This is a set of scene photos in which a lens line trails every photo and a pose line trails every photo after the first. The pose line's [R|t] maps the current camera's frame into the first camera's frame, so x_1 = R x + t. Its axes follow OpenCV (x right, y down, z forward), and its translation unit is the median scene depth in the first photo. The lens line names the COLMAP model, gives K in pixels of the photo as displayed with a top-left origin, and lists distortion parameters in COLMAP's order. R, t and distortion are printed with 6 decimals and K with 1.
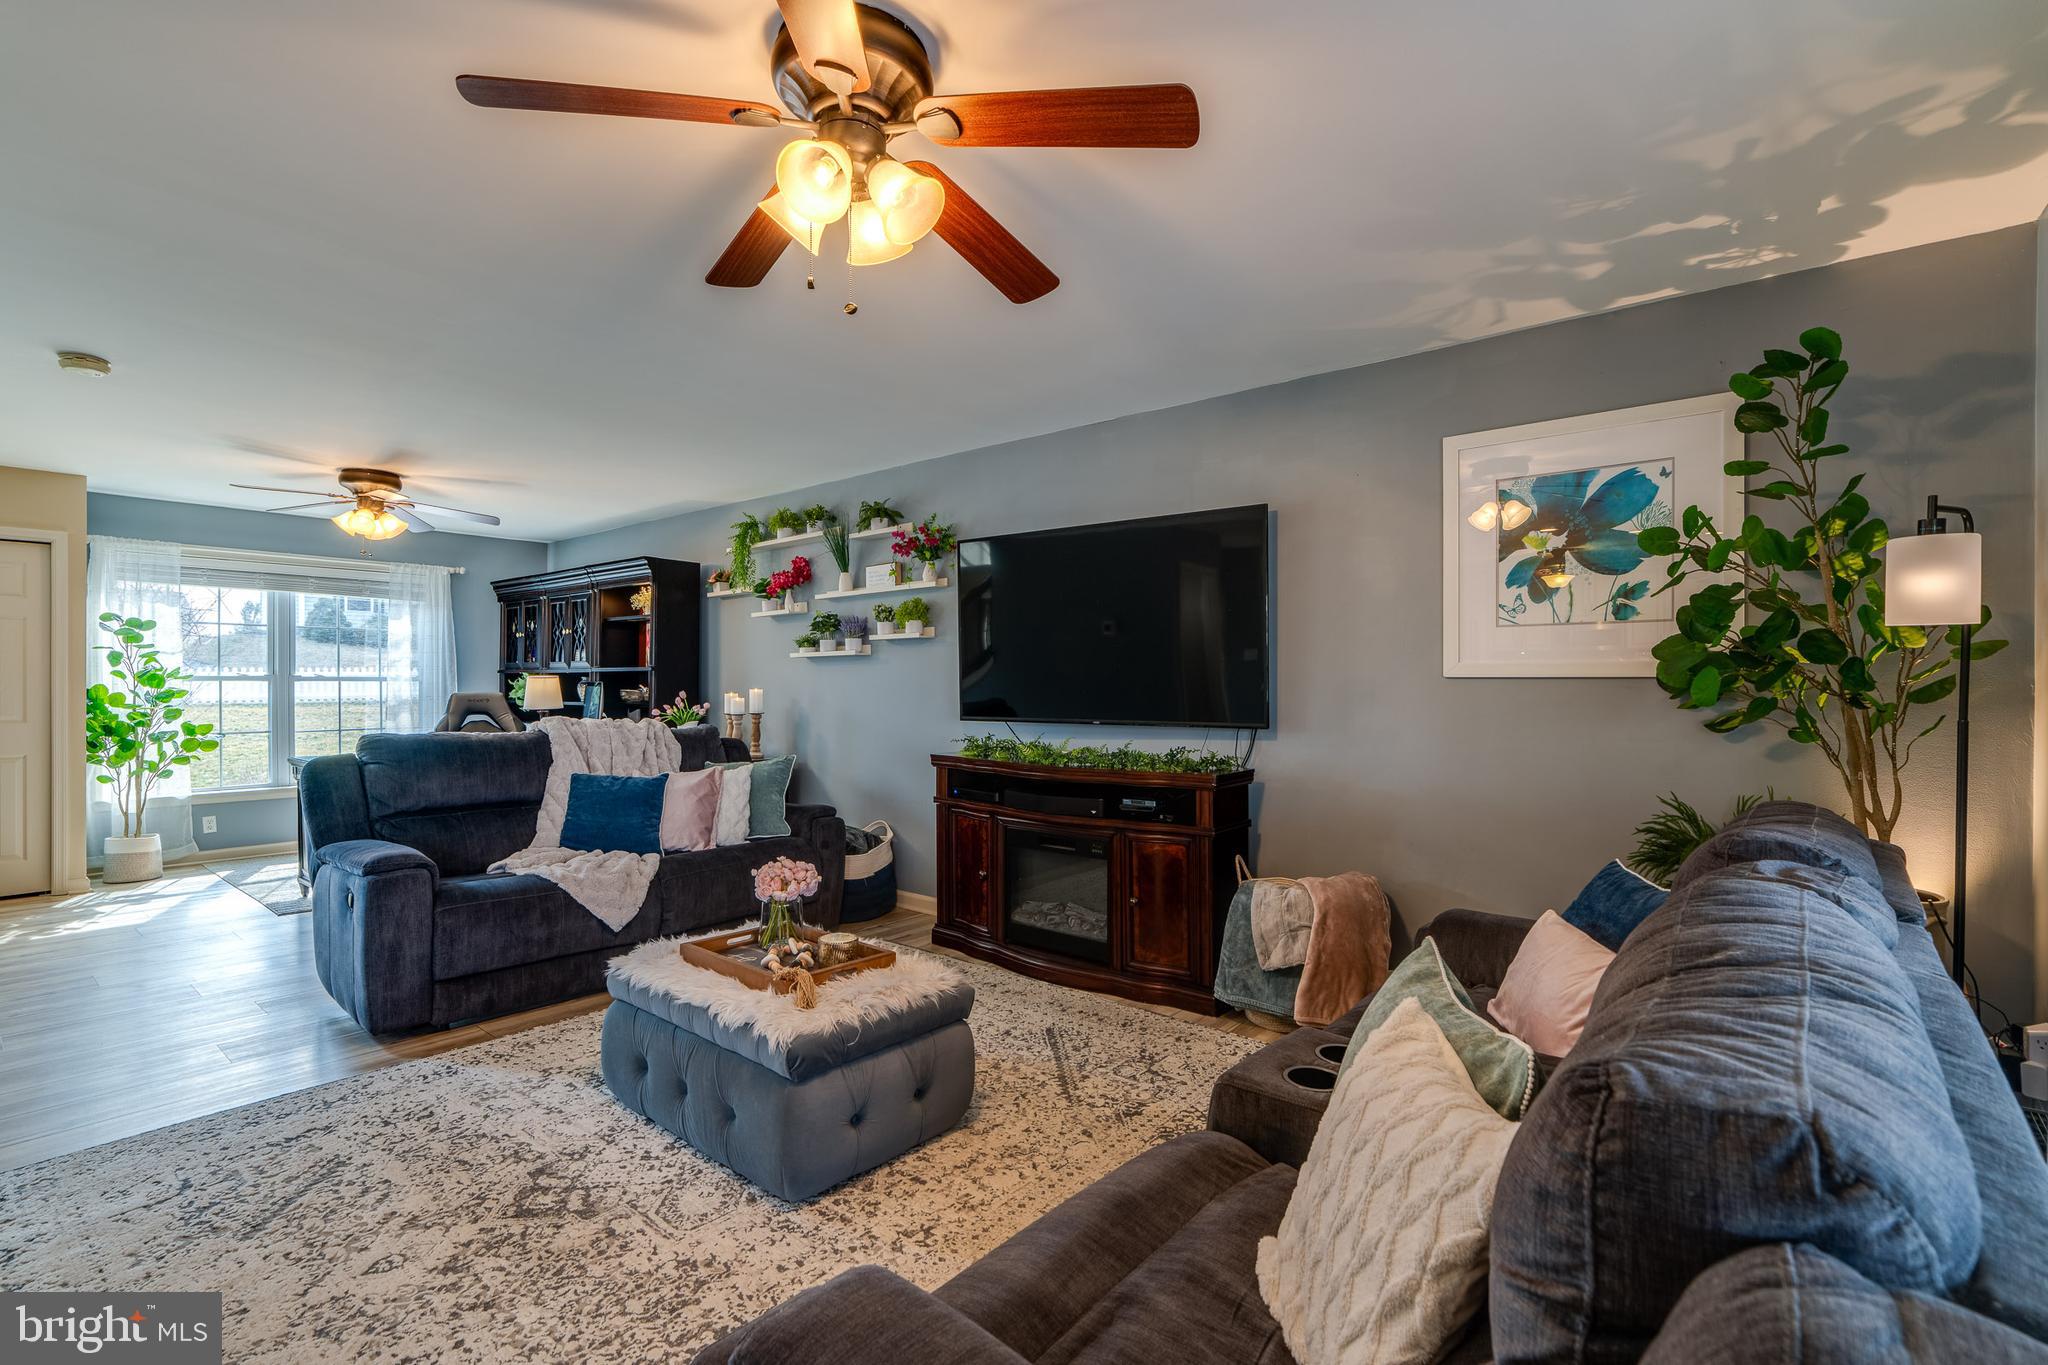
lens RADIAL K [[930.3, 0, 1015.1], [0, 930.3, 687.1], [0, 0, 1]] dist [-0.002921, -0.000098]
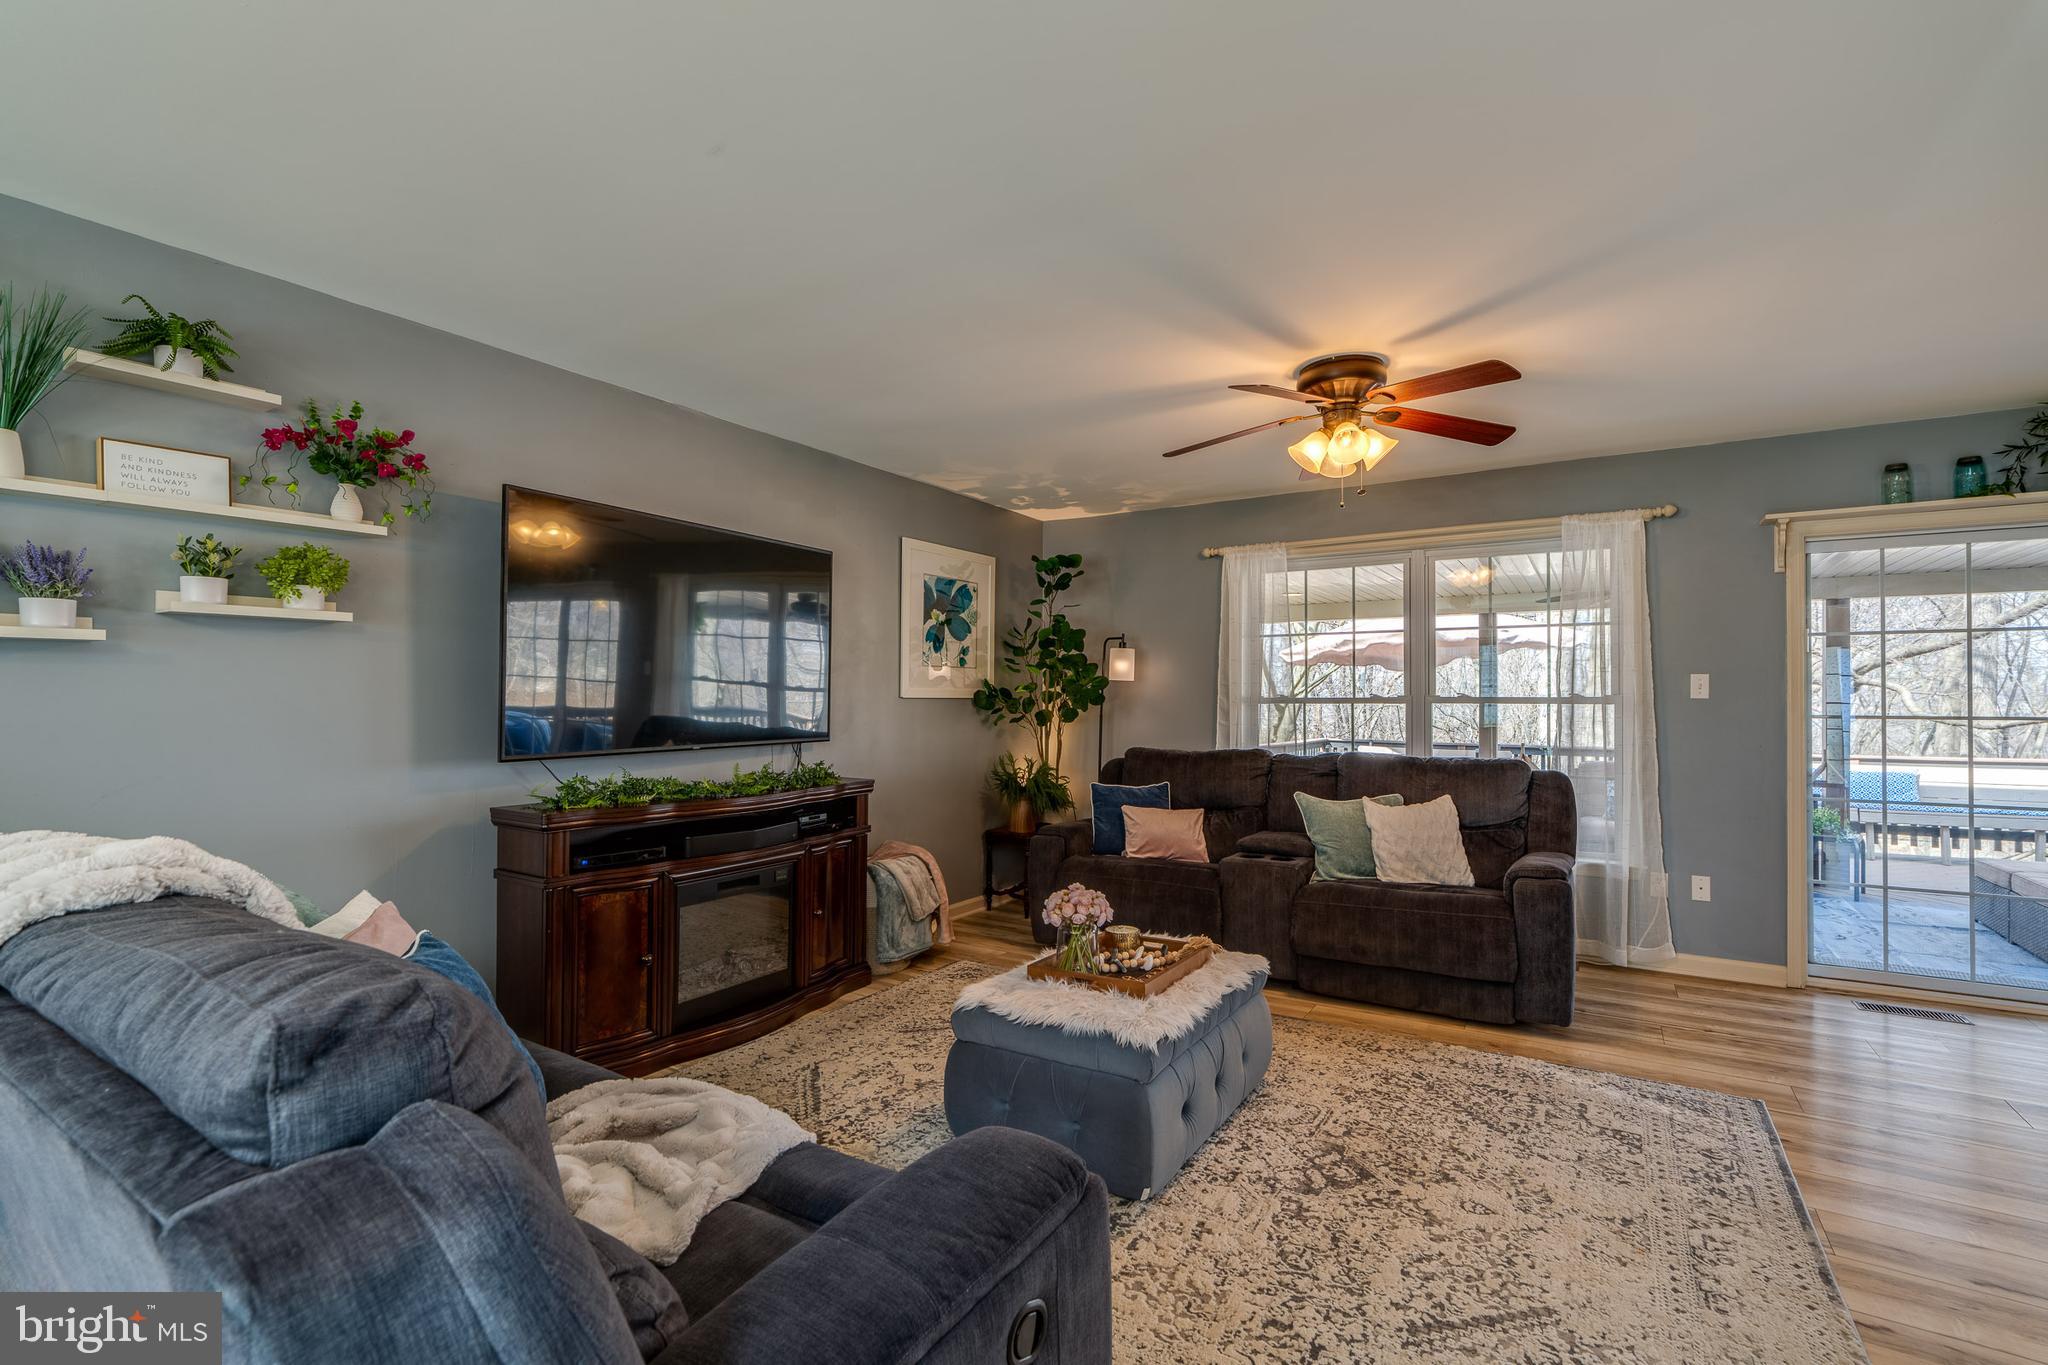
lens RADIAL K [[922.8, 0, 1022.2], [0, 922.8, 692.0], [0, 0, 1]] dist [-0.001005, 0.000629]
pose [[-0.139268, 0.002674, 0.990251, -1.155746], [0.000866, 0.999996, -0.002579, -0.017681], [-0.990254, 0.000498, -0.139270, 1.141446]]
